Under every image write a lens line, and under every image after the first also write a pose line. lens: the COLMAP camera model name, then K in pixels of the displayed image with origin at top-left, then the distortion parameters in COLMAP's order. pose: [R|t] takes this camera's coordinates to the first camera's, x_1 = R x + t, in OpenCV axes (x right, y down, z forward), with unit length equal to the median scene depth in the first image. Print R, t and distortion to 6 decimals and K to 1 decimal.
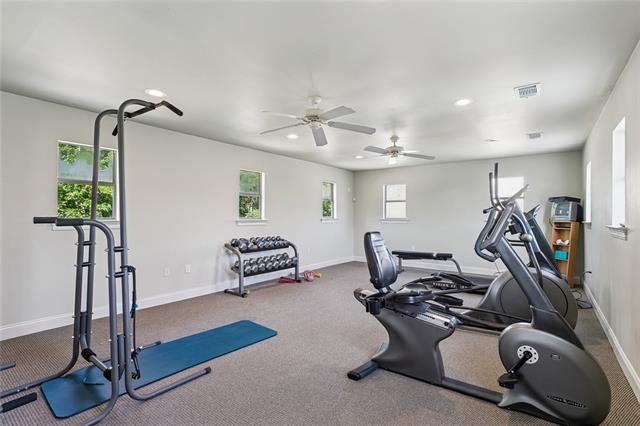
lens RADIAL K [[296.1, 0, 320.0], [0, 296.1, 213.0], [0, 0, 1]] dist [-0.010902, 0.000537]
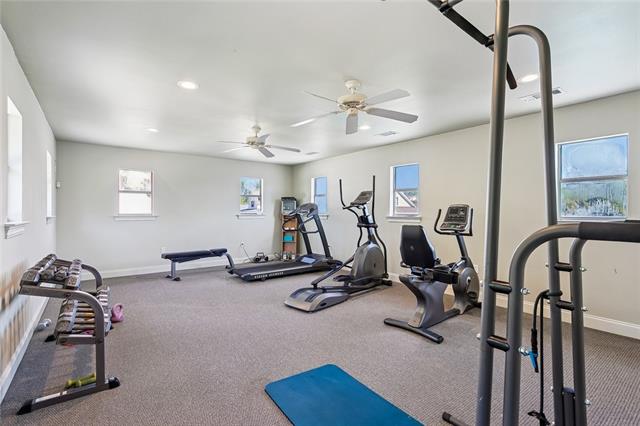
lens RADIAL K [[296.1, 0, 320.0], [0, 296.1, 213.0], [0, 0, 1]] dist [-0.010902, 0.000537]
pose [[0.257520, -0.003685, 0.966266, -0.447428], [-0.001392, 0.999990, 0.004185, 0.012488], [-0.966272, -0.002422, 0.257512, 0.433025]]
